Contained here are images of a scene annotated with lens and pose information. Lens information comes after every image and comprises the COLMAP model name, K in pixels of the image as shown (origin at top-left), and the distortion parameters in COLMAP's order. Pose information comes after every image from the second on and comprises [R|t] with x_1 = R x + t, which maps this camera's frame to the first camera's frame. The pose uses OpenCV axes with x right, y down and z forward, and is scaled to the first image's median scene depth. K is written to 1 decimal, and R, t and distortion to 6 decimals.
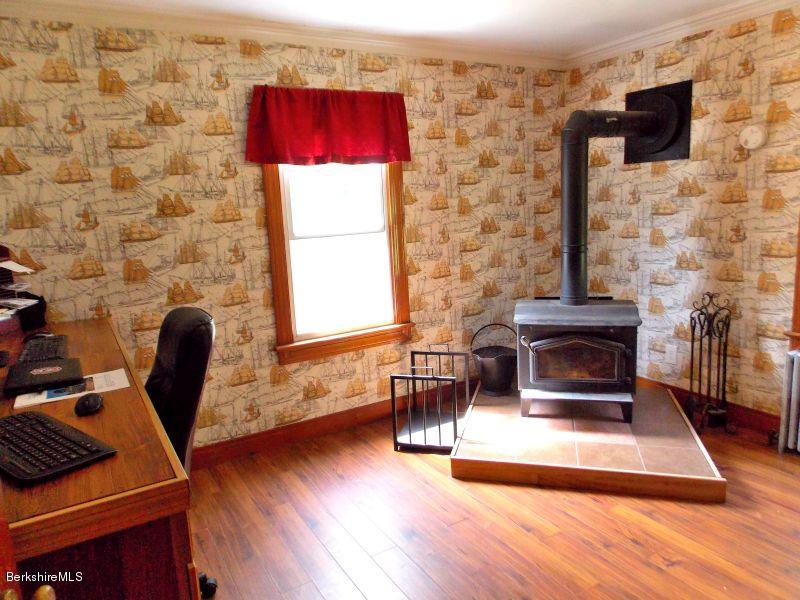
lens RADIAL K [[543.2, 0, 400.0], [0, 543.2, 300.0], [0, 0, 1]] dist [-0.023124, -0.002564]
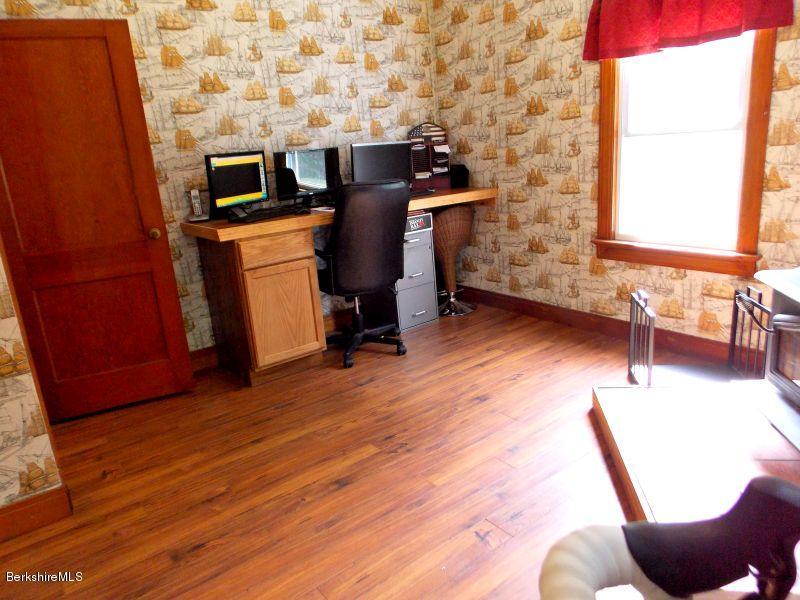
lens RADIAL K [[543.2, 0, 400.0], [0, 543.2, 300.0], [0, 0, 1]] dist [-0.023124, -0.002564]
pose [[0.132475, 0.312380, -0.940675, 0.768408], [-0.105595, 0.948086, 0.299970, -0.080625], [0.985546, 0.059592, 0.158583, 0.457300]]
